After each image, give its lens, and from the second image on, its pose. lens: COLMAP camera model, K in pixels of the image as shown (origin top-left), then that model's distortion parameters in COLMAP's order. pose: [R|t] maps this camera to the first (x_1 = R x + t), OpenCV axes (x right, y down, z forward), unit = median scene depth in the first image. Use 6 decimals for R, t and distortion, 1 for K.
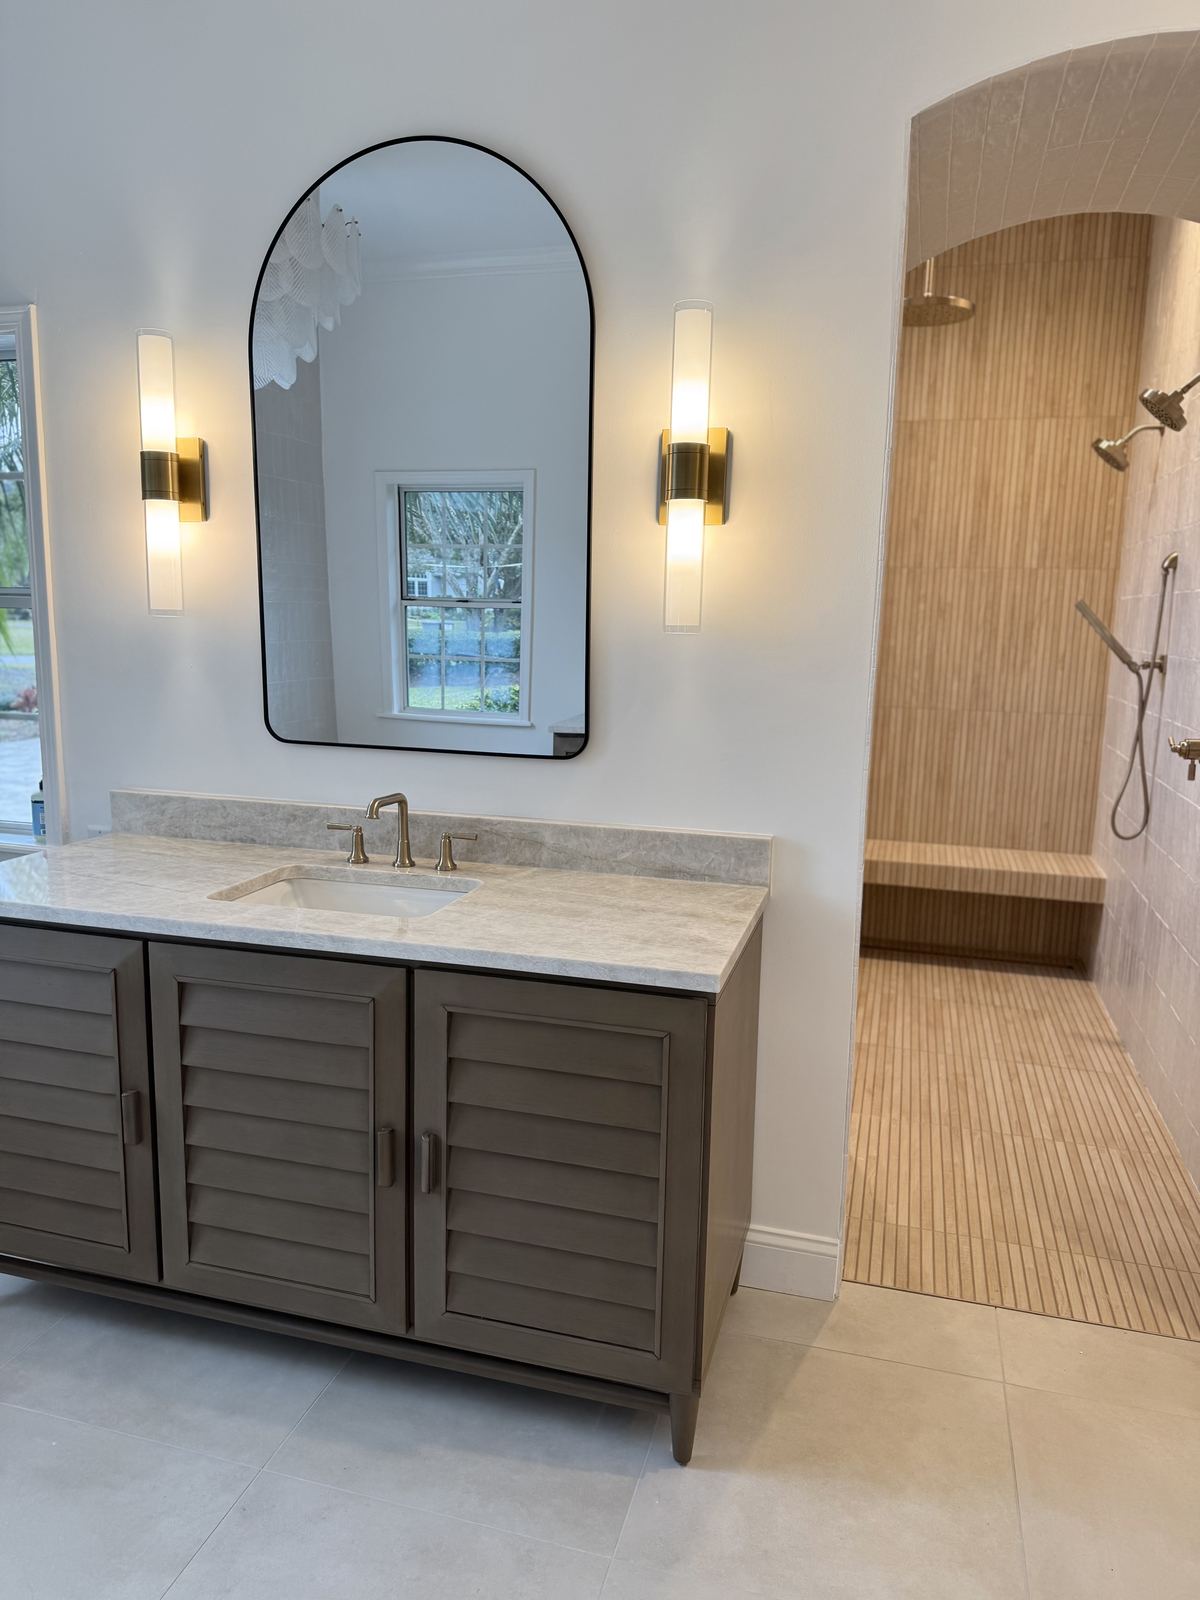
lens RADIAL K [[1127.8, 0, 601.4], [0, 1127.8, 801.6], [0, 0, 1]] dist [0.001338, 0.000097]
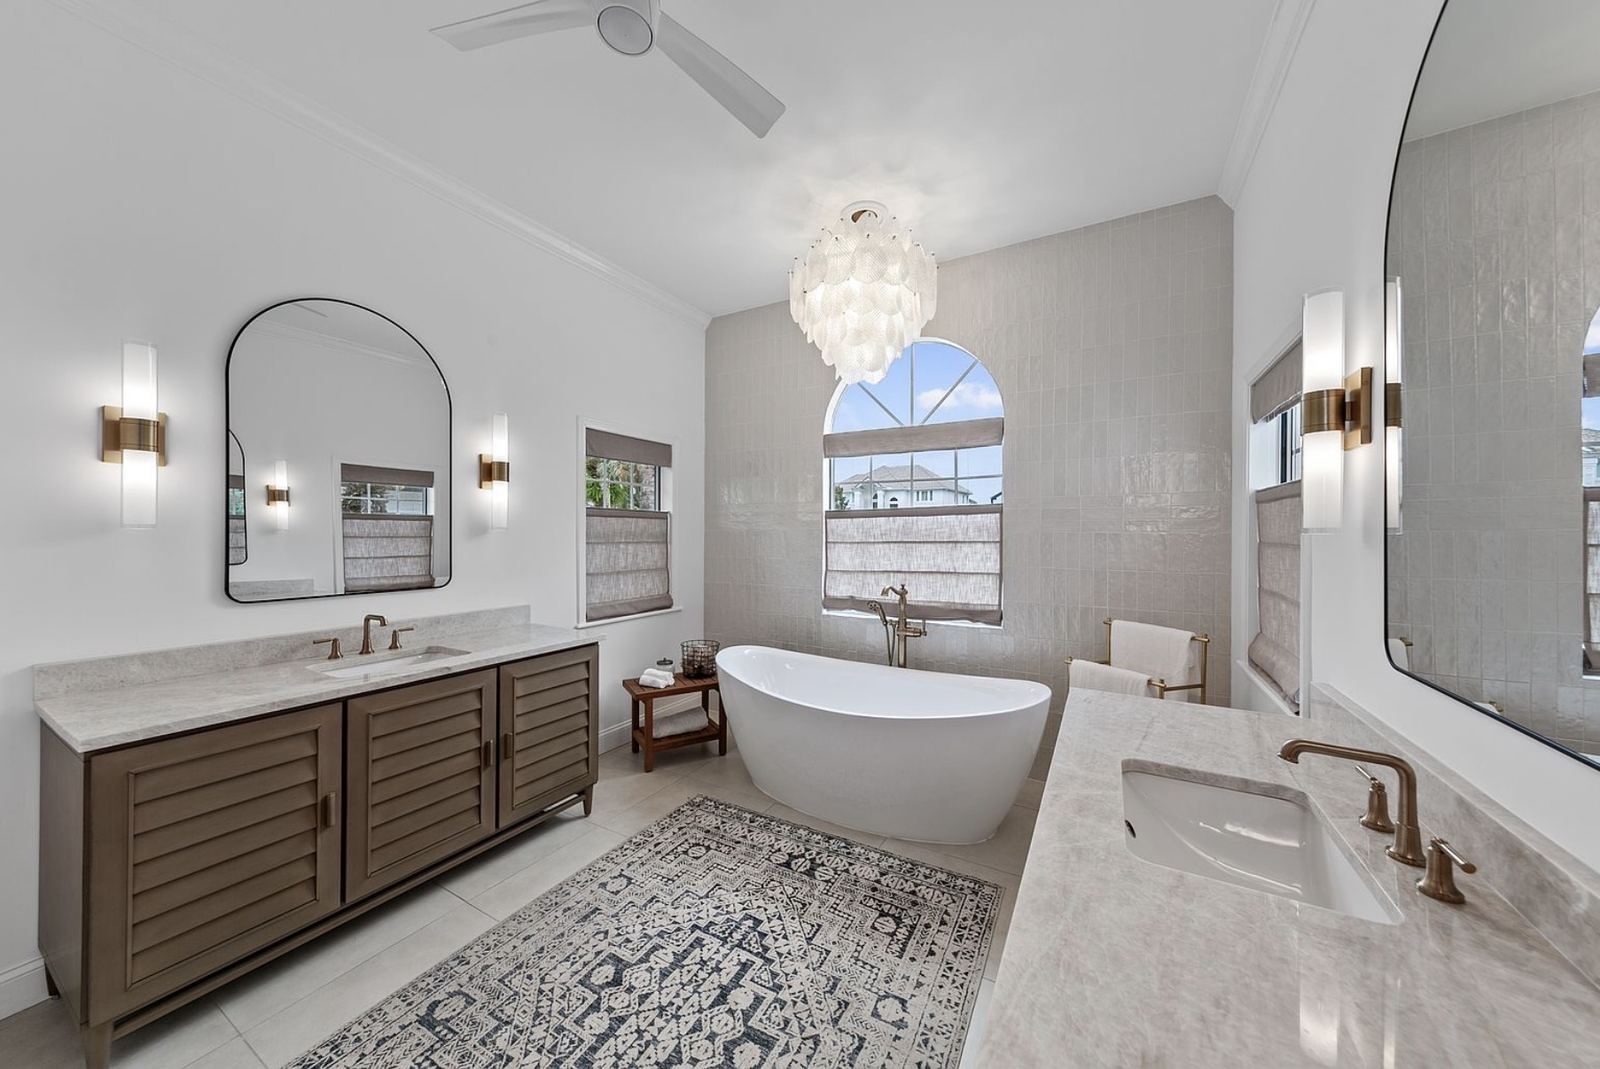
lens RADIAL K [[539.4, 0, 803.0], [0, 539.4, 533.3], [0, 0, 1]] dist [-0.000250, -0.000005]
pose [[-0.240413, -0.024742, -0.970355, 0.325832], [-0.176012, 0.984214, 0.018513, -0.110439], [0.954579, 0.175245, -0.240972, 0.828797]]
